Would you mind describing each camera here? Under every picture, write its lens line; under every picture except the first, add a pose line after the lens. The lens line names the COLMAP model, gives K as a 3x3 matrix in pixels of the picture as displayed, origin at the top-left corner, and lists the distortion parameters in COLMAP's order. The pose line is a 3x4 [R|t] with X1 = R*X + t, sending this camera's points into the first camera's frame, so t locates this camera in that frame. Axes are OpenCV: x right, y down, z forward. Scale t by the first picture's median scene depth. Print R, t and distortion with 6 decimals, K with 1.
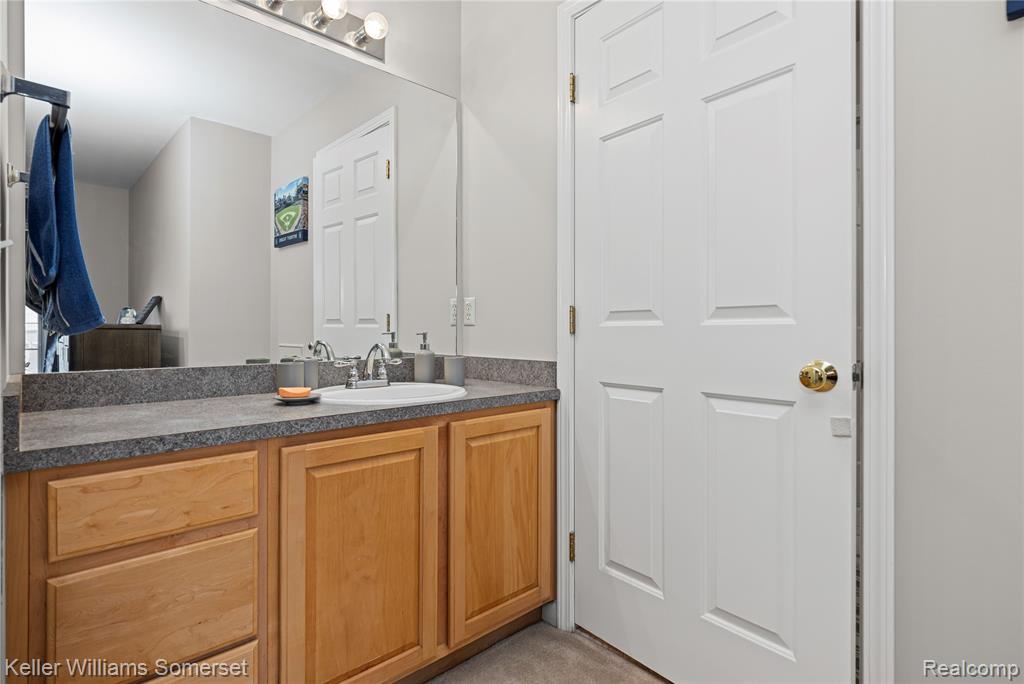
lens RADIAL K [[482.8, 0, 513.5], [0, 482.8, 330.4], [0, 0, 1]] dist [-0.000581, -0.000390]
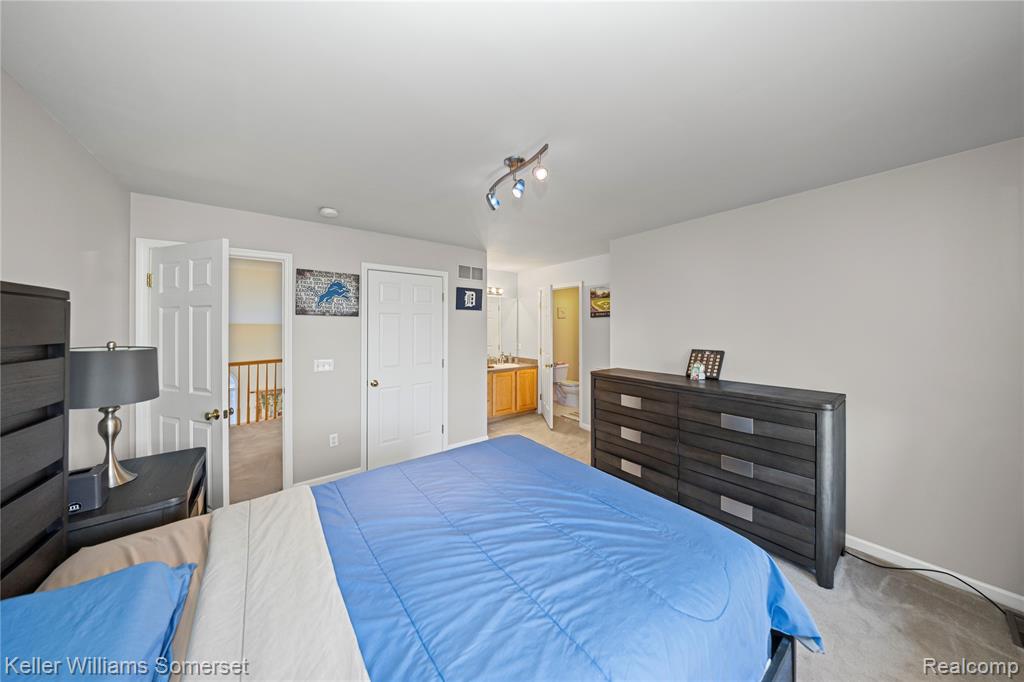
lens RADIAL K [[329.5, 0, 513.4], [0, 329.5, 333.7], [0, 0, 1]] dist [-0.001509, -0.000096]
pose [[0.993781, 0.006130, -0.111180, 0.212245], [-0.003026, 0.999602, 0.028060, -0.291924], [0.111308, -0.027549, 0.993404, -2.353301]]
